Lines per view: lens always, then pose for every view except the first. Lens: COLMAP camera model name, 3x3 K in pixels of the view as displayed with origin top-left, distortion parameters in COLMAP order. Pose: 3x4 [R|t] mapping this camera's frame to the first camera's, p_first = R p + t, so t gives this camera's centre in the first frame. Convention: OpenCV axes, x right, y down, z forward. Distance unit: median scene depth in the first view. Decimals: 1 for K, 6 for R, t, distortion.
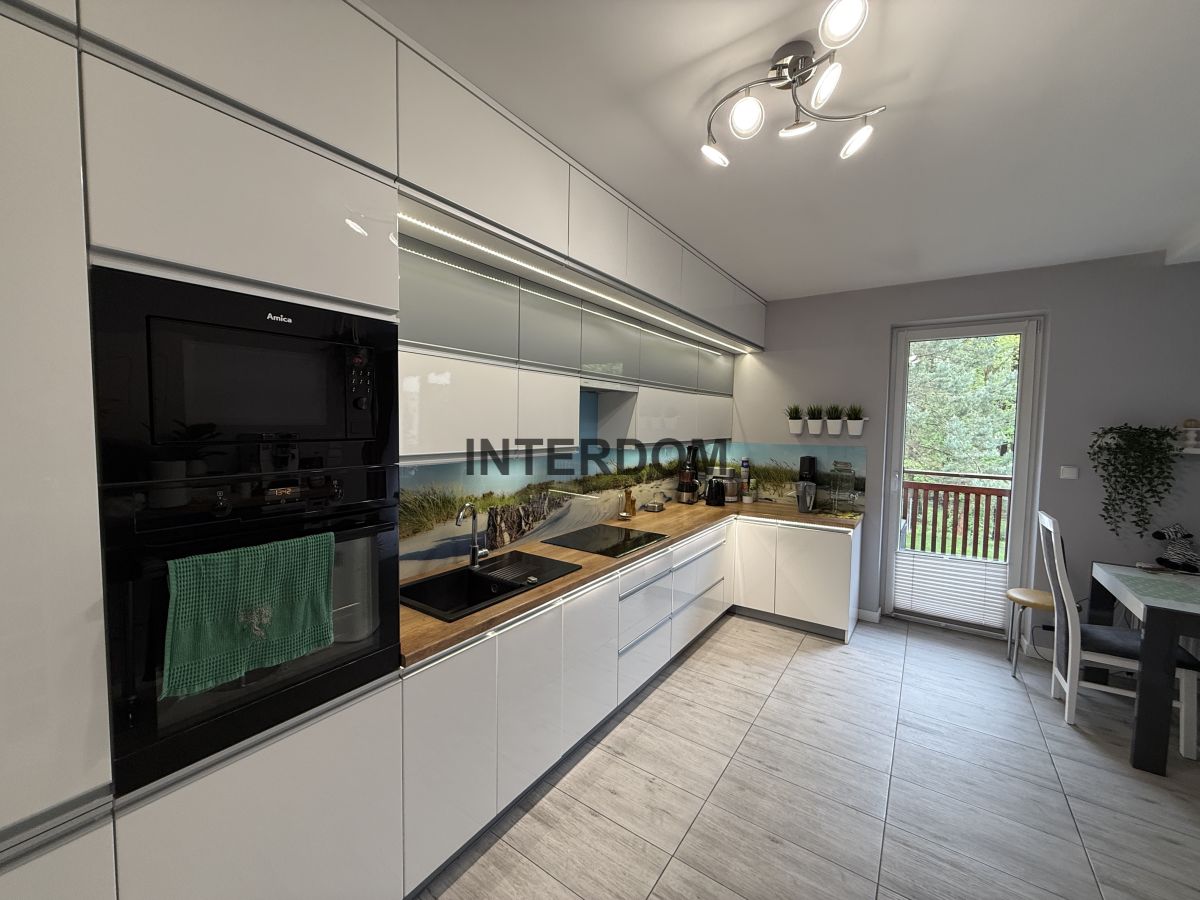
lens RADIAL K [[477.0, 0, 596.9], [0, 477.0, 449.0], [0, 0, 1]] dist [-0.001572, 0.000355]
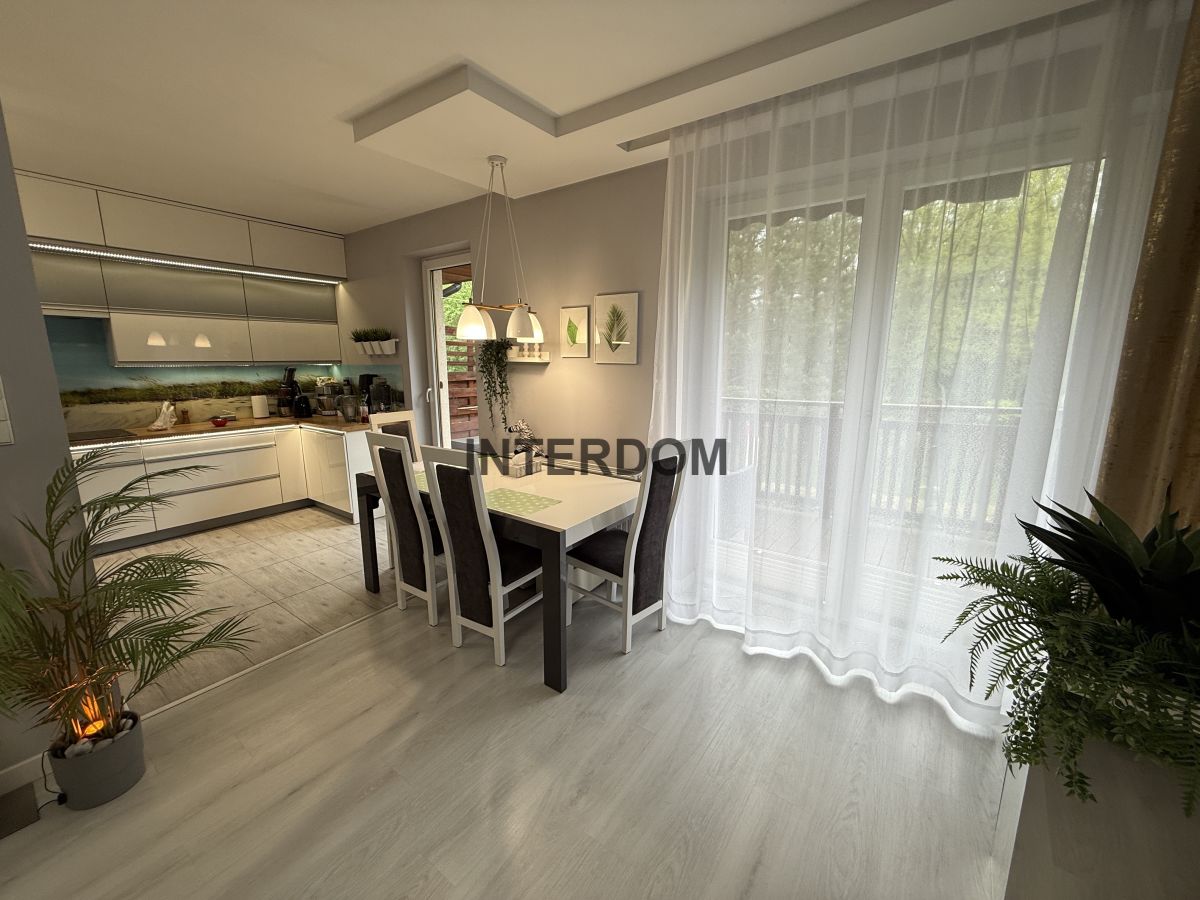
lens RADIAL K [[477.0, 0, 597.2], [0, 477.0, 448.1], [0, 0, 1]] dist [-0.001572, 0.000355]
pose [[0.999883, -0.011161, -0.010480, 1.412016], [0.012410, 0.991710, 0.127892, 0.073271], [0.008965, -0.128007, 0.991733, -0.243211]]
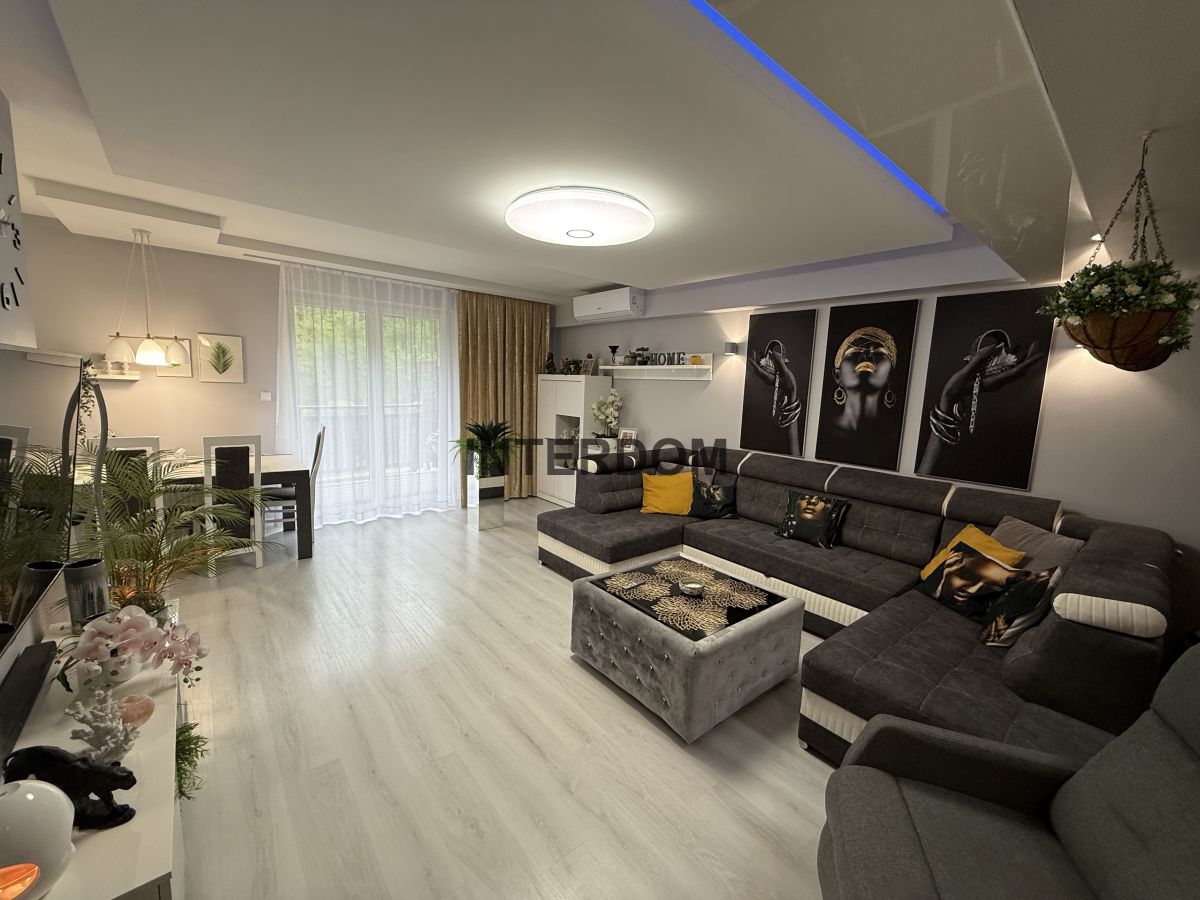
lens RADIAL K [[477.0, 0, 596.7], [0, 477.0, 447.5], [0, 0, 1]] dist [-0.001572, 0.000355]
pose [[0.256787, -0.134443, 0.957071, 0.238175], [0.020071, 0.990806, 0.133797, 0.049932], [-0.966260, -0.015148, 0.257124, -0.737732]]
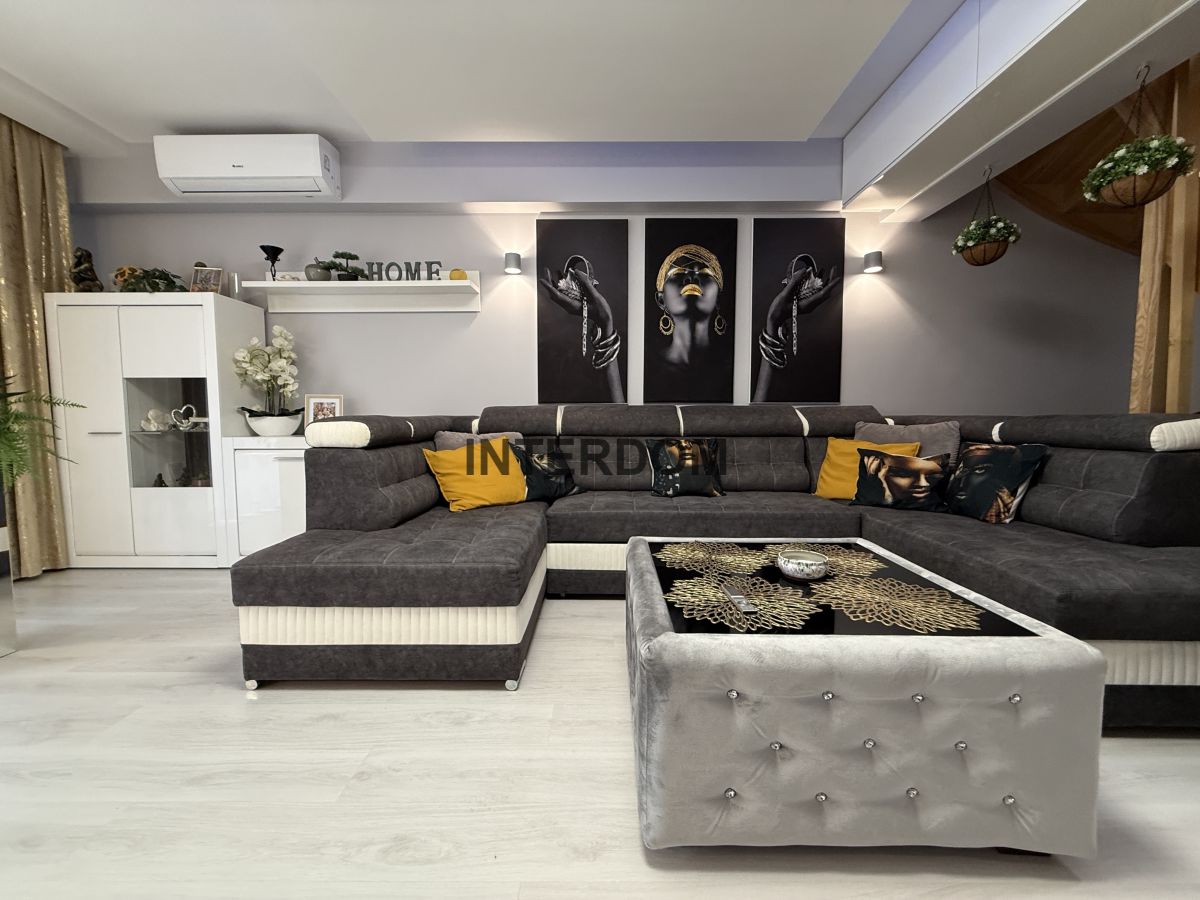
lens RADIAL K [[477.0, 0, 595.6], [0, 477.0, 448.7], [0, 0, 1]] dist [-0.001572, 0.000355]
pose [[-0.571682, -0.066049, 0.817813, 0.855146], [0.039769, 0.993352, 0.108026, 0.261856], [-0.819511, 0.094280, -0.565255, -0.246453]]
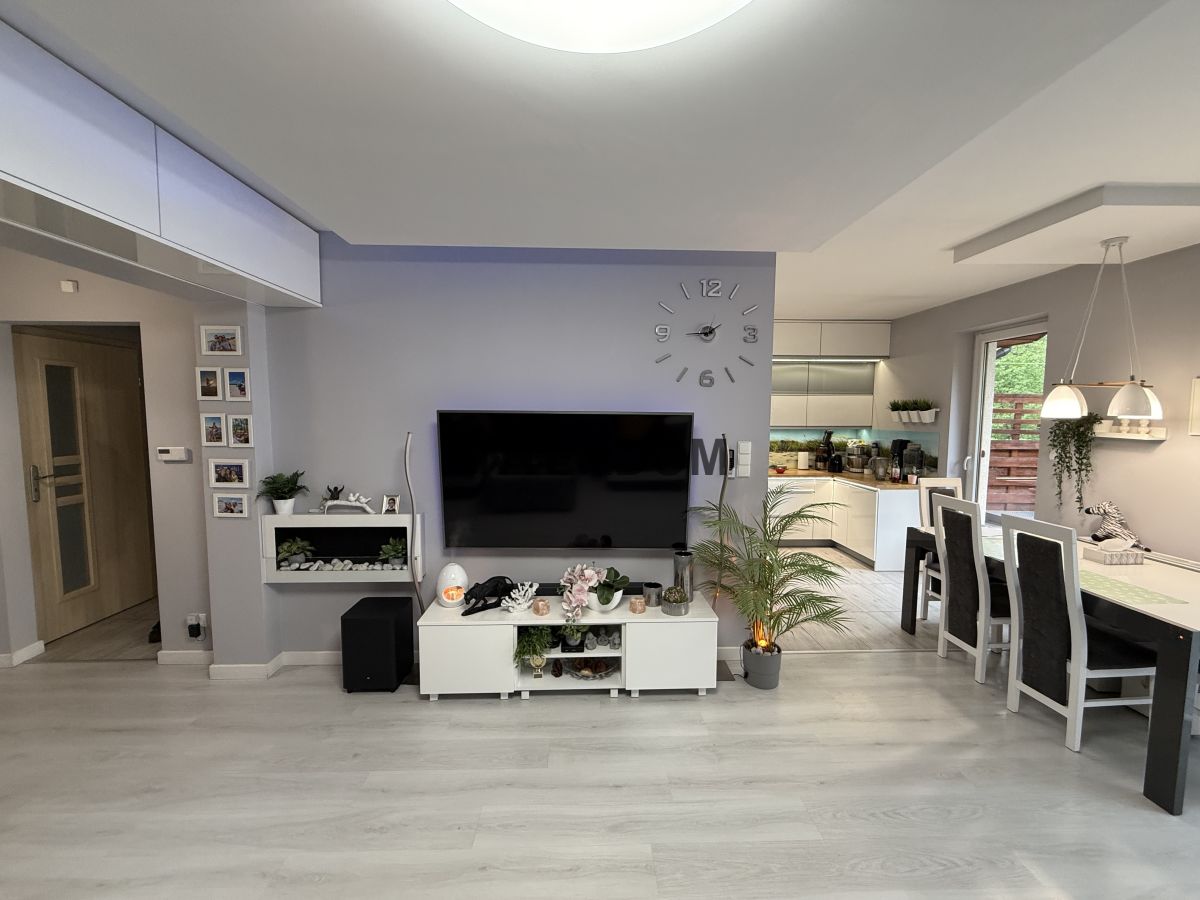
lens RADIAL K [[477.0, 0, 596.9], [0, 477.0, 449.4], [0, 0, 1]] dist [-0.001572, 0.000355]
pose [[0.599994, 0.049325, -0.798482, 1.367504], [-0.040860, 0.998684, 0.030989, 0.049711], [0.798960, 0.014033, 0.601220, -0.605819]]
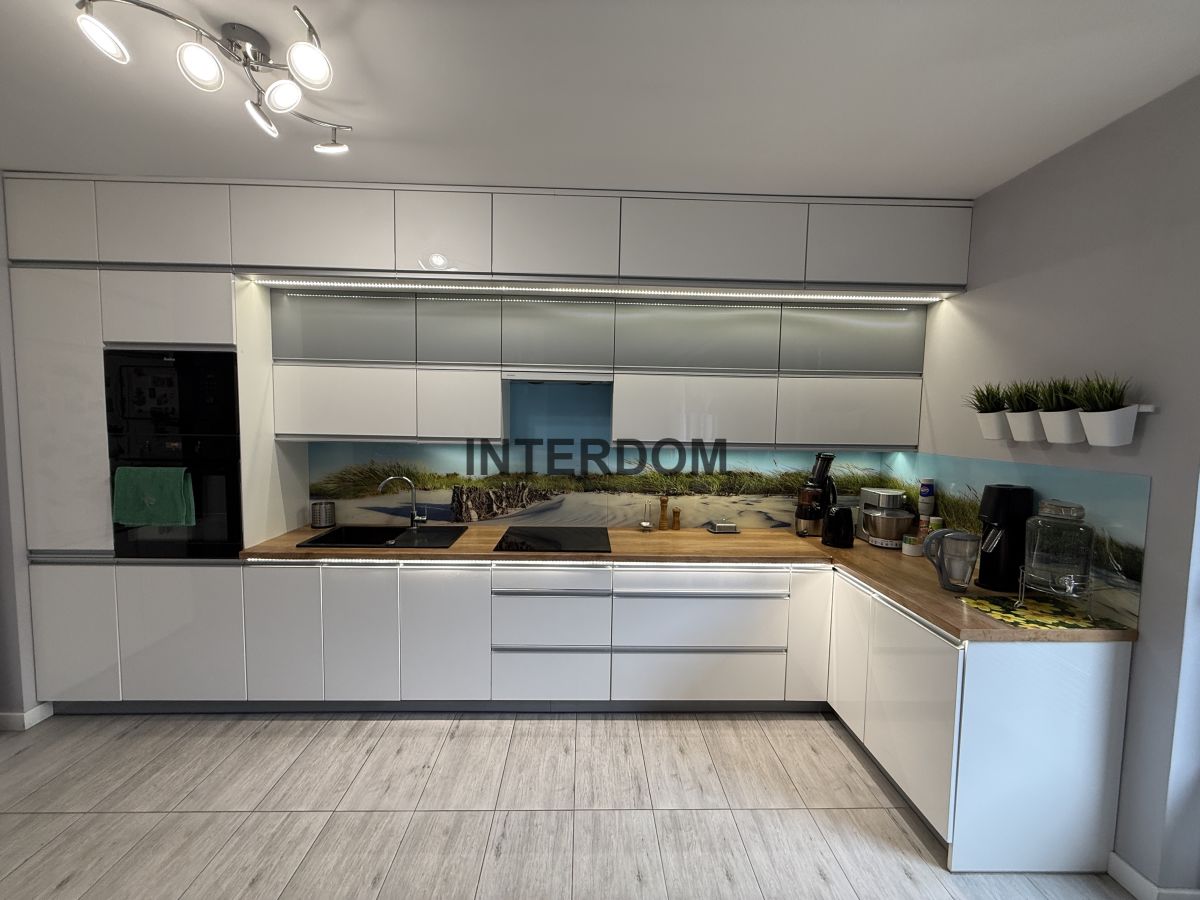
lens RADIAL K [[477.0, 0, 596.6], [0, 477.0, 448.9], [0, 0, 1]] dist [-0.001572, 0.000355]
pose [[0.596558, 0.051262, -0.800931, 0.814970], [-0.055778, 0.998193, 0.022342, -0.014600], [0.800630, 0.031346, 0.598339, 0.489341]]
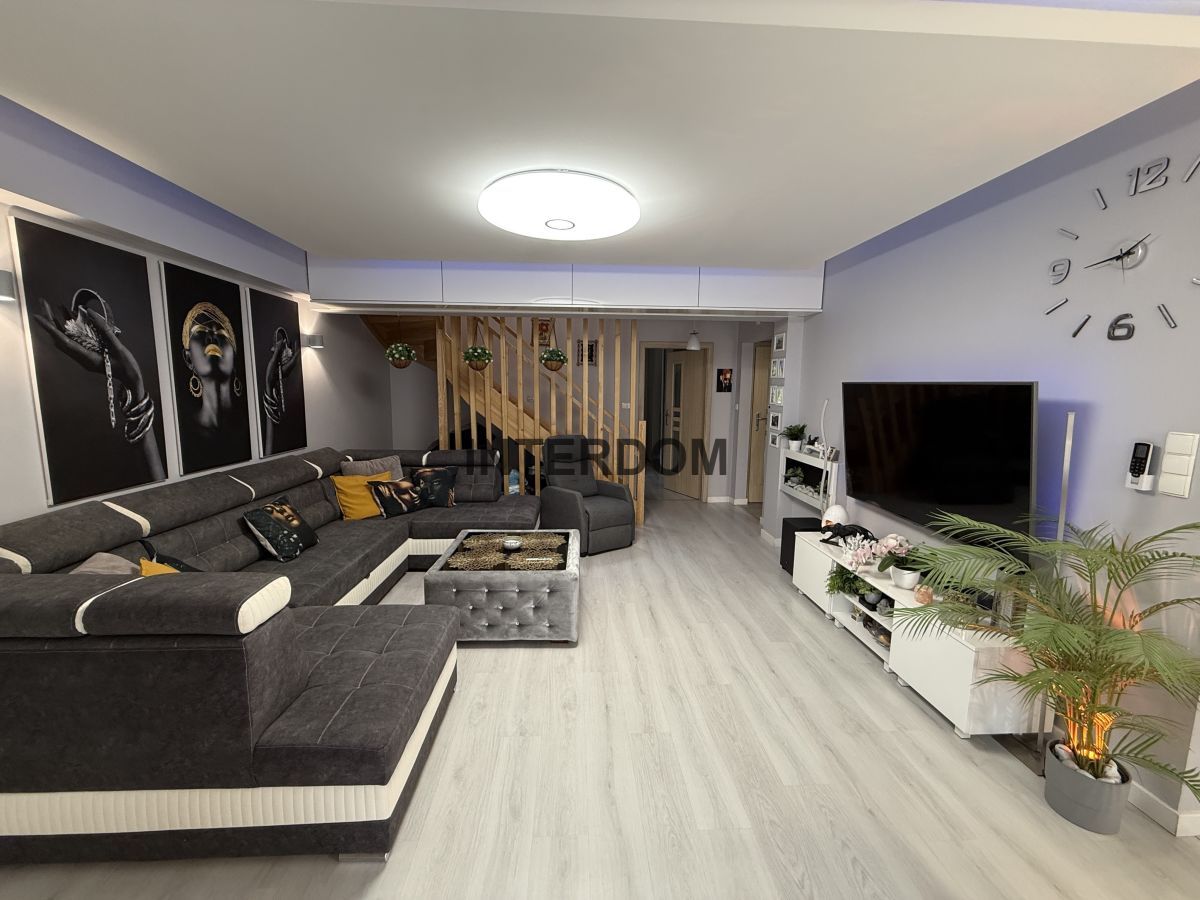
lens RADIAL K [[477.0, 0, 596.0], [0, 477.0, 448.5], [0, 0, 1]] dist [-0.001572, 0.000355]
pose [[-0.789557, 0.057467, -0.610981, 1.655159], [-0.055507, 0.984837, 0.164360, 0.014686], [0.611162, 0.163685, -0.774395, 0.296295]]
